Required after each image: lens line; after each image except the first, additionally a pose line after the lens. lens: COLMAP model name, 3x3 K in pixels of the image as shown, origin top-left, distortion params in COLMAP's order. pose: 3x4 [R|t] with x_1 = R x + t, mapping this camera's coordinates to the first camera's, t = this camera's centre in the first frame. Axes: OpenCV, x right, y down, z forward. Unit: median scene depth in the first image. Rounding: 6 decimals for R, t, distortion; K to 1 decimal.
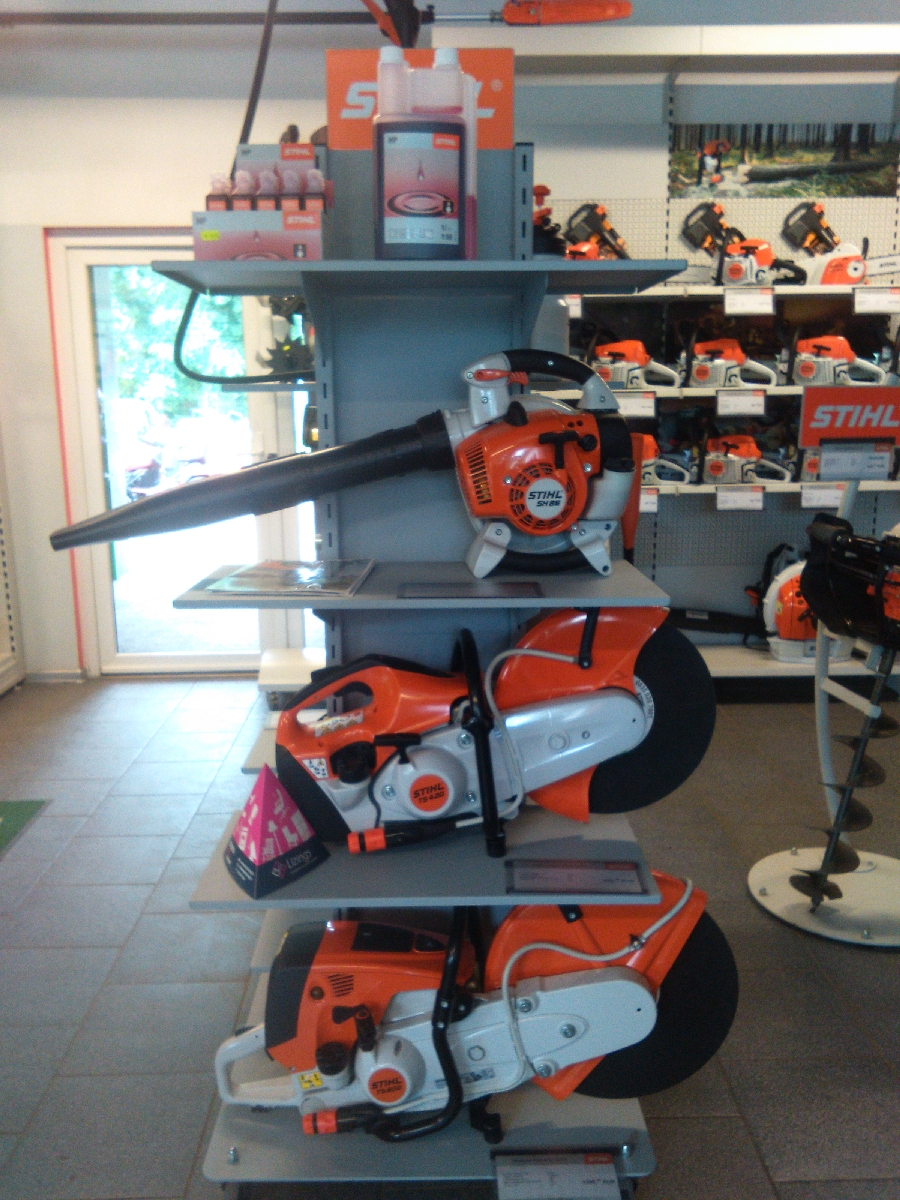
lens RADIAL K [[1053.9, 0, 450.0], [0, 1053.9, 600.0], [0, 0, 1]] dist [0.083511, -0.173667]
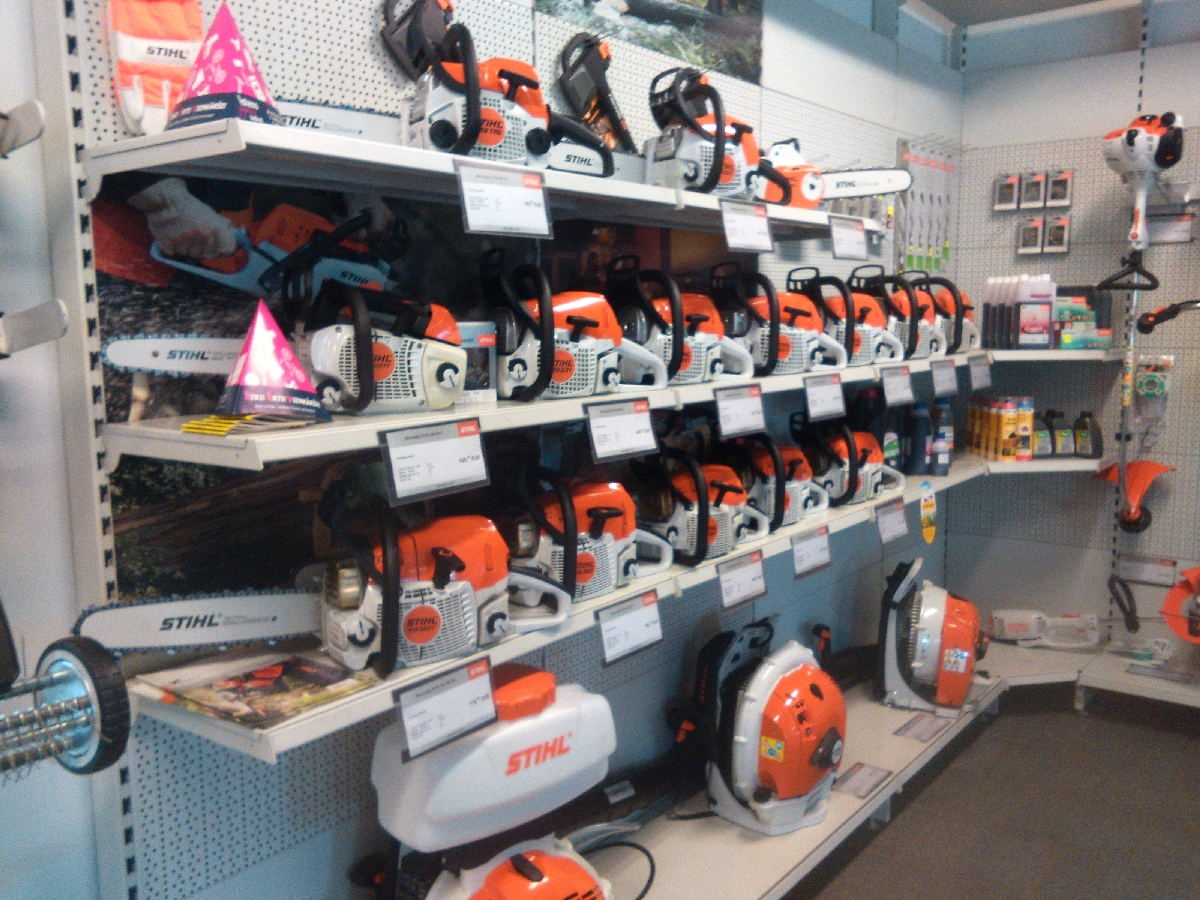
lens RADIAL K [[1053.9, 0, 600.1], [0, 1053.9, 474.9], [0, 0, 1]] dist [0.083511, -0.173667]
pose [[0.621549, -0.113610, 0.775093, -0.186104], [0.157271, 0.987380, 0.018610, -0.167447], [-0.767426, 0.110333, 0.631573, 0.687462]]
